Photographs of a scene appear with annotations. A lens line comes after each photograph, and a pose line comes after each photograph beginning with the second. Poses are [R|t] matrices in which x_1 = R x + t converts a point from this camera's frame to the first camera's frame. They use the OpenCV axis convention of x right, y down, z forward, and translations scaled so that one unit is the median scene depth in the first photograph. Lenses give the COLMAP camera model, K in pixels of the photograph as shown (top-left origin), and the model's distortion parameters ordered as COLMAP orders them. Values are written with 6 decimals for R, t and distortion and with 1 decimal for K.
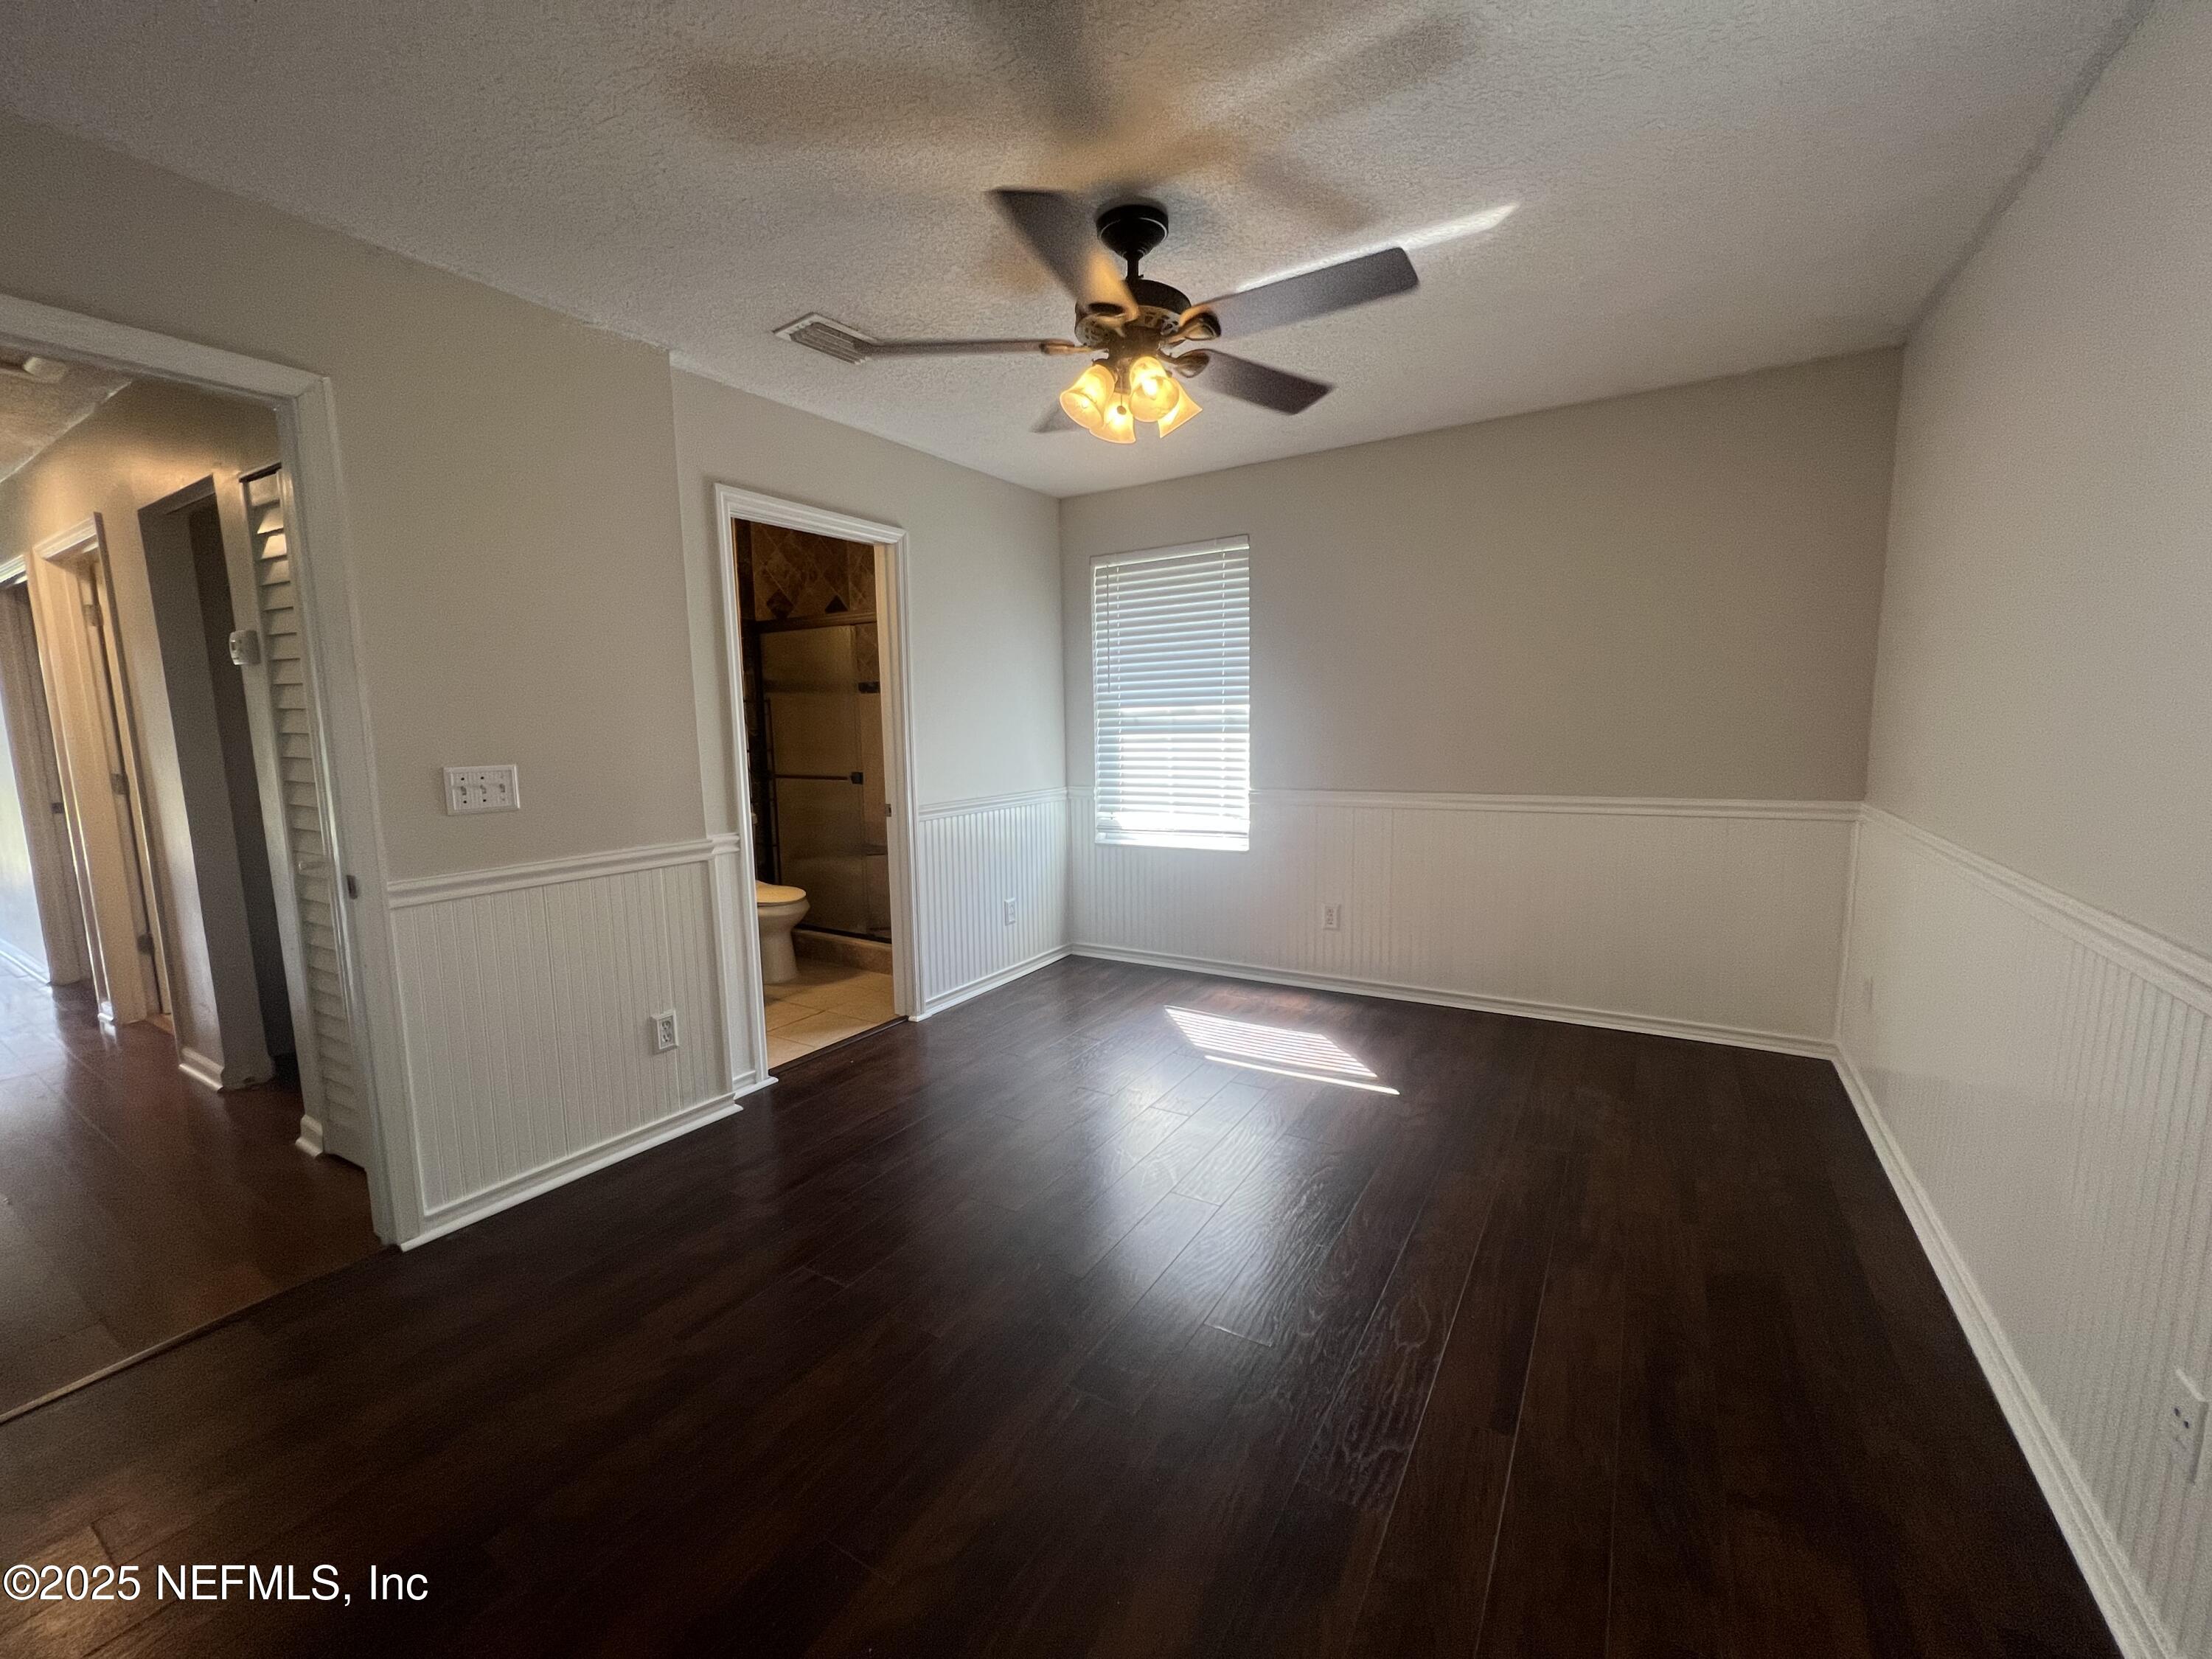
lens RADIAL K [[880.9, 0, 1115.1], [0, 880.9, 830.4], [0, 0, 1]] dist [-0.001223, 0.000357]
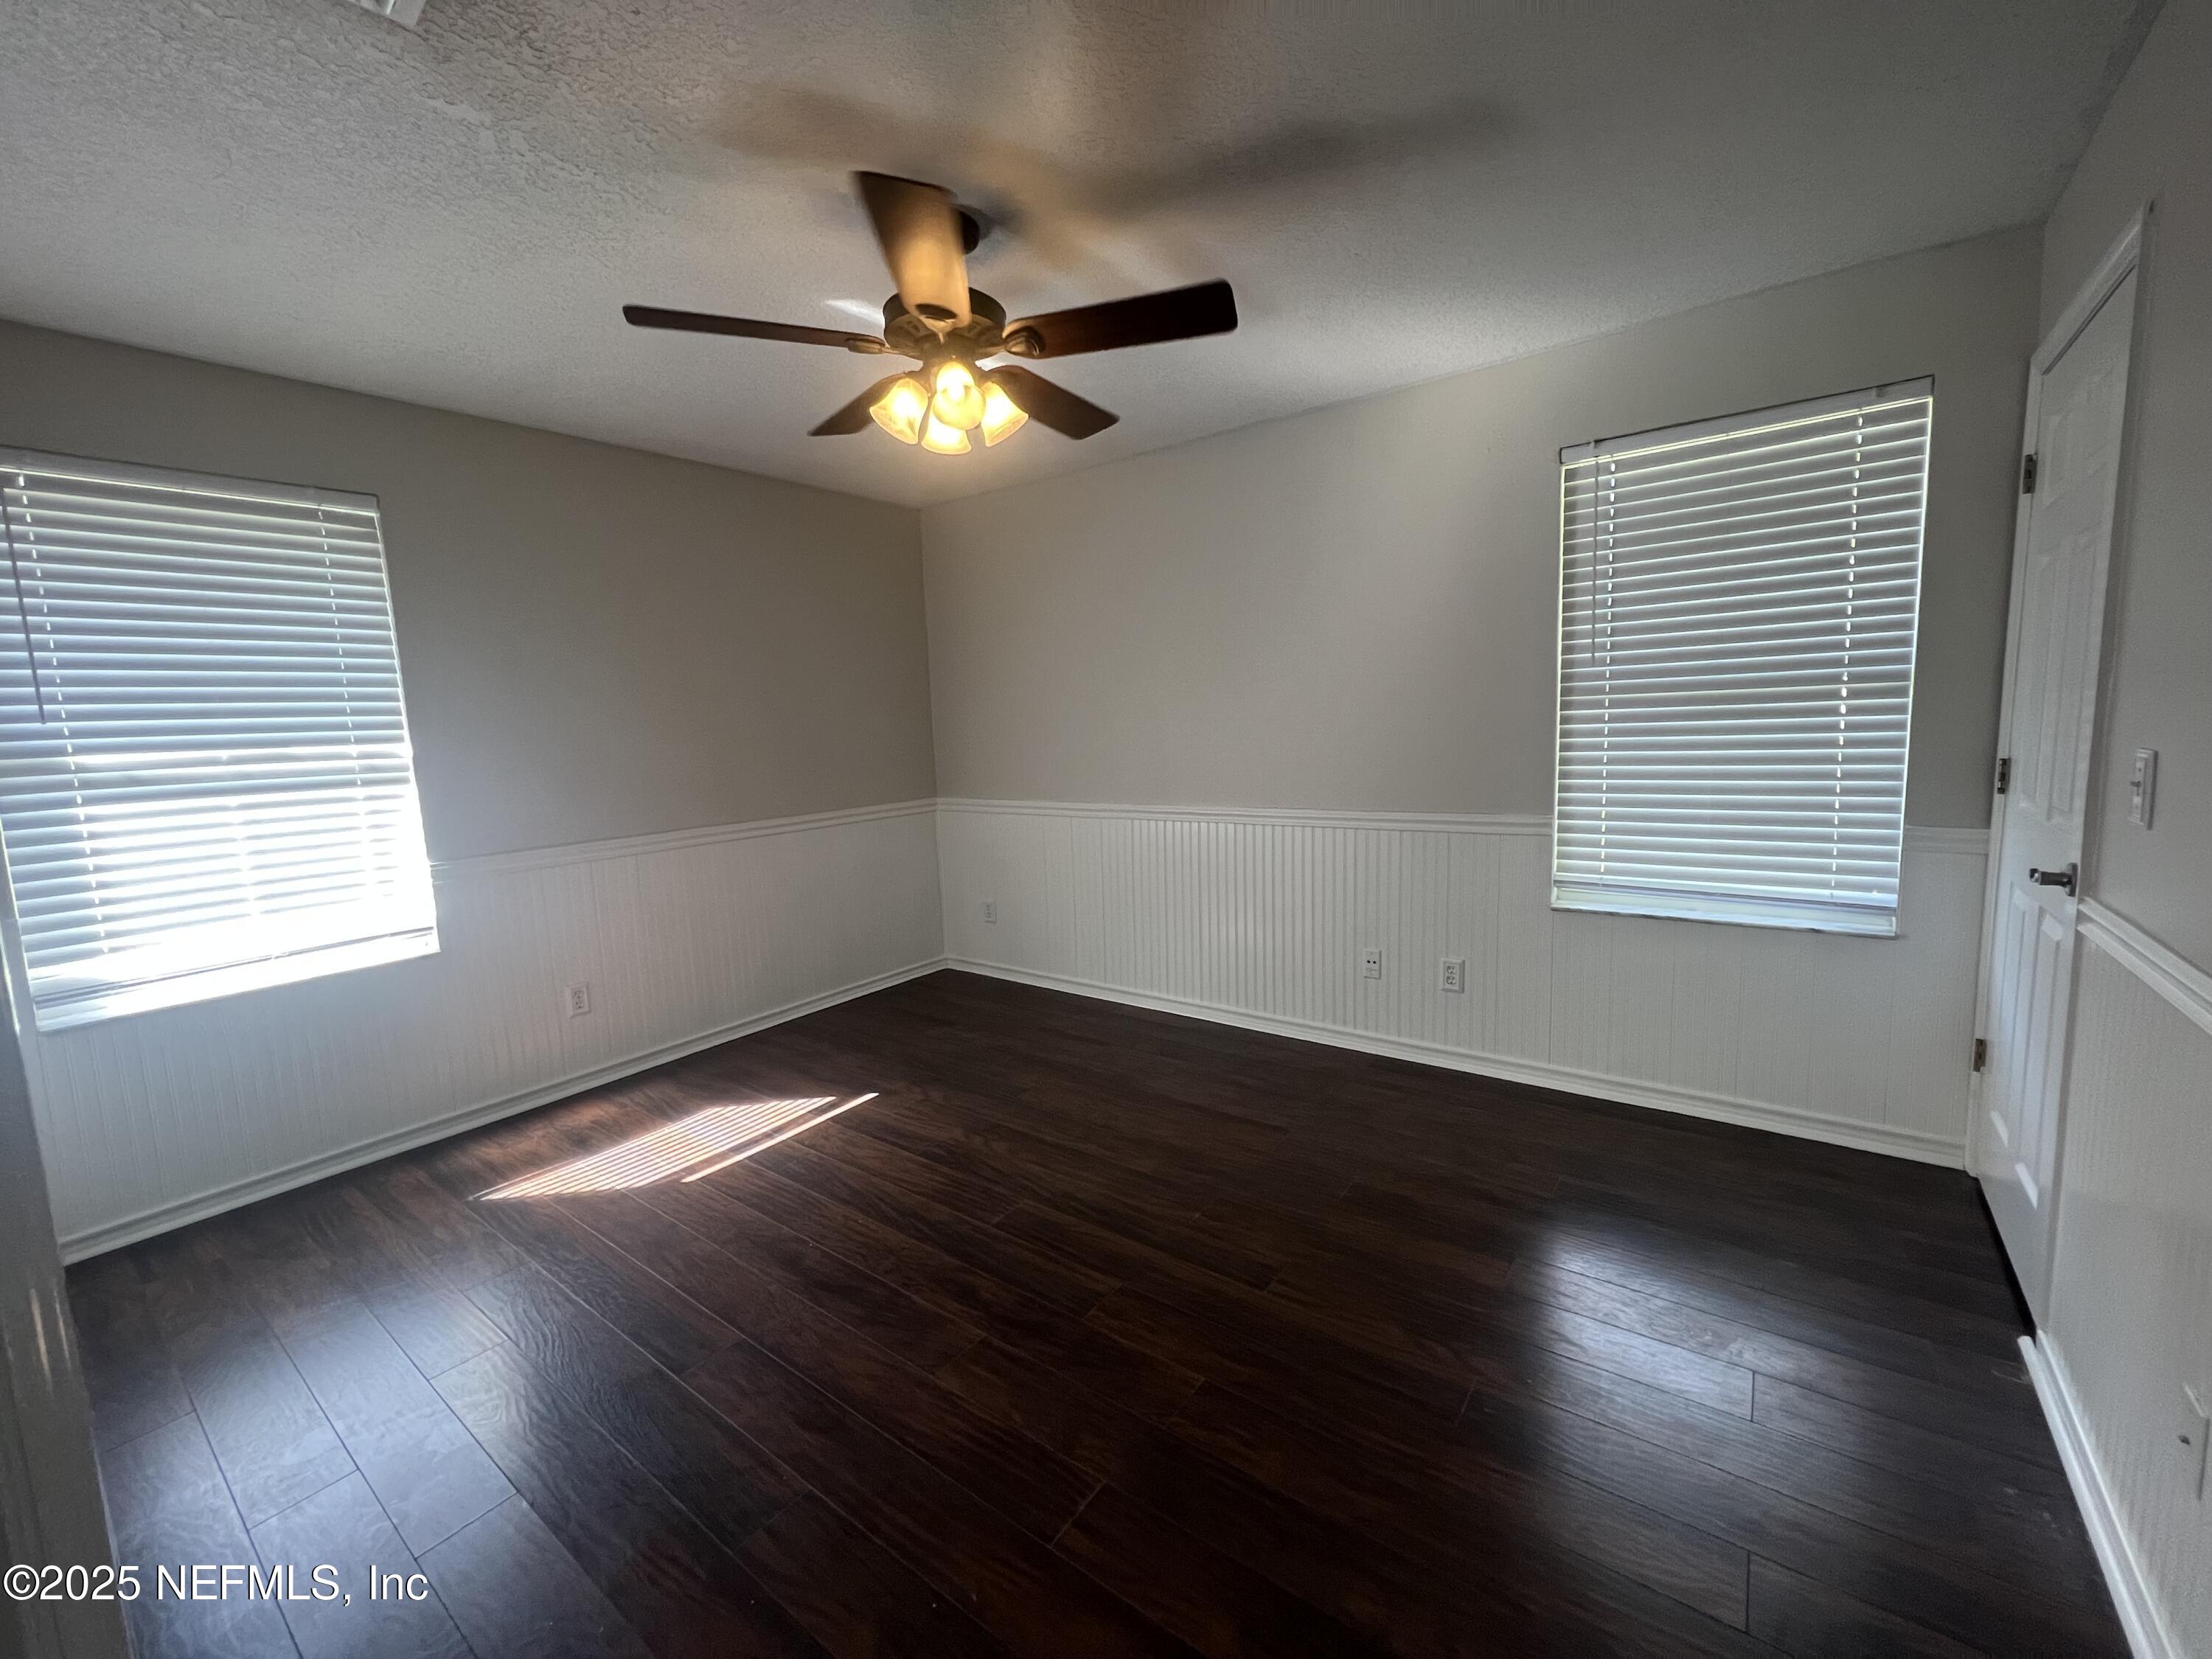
lens RADIAL K [[880.9, 0, 1107.8], [0, 880.9, 827.4], [0, 0, 1]] dist [-0.001223, 0.000357]
pose [[0.105154, -0.104619, 0.988938, -0.479265], [0.161041, 0.983116, 0.086880, -0.049185], [-0.981330, 0.150124, 0.120227, 0.385974]]
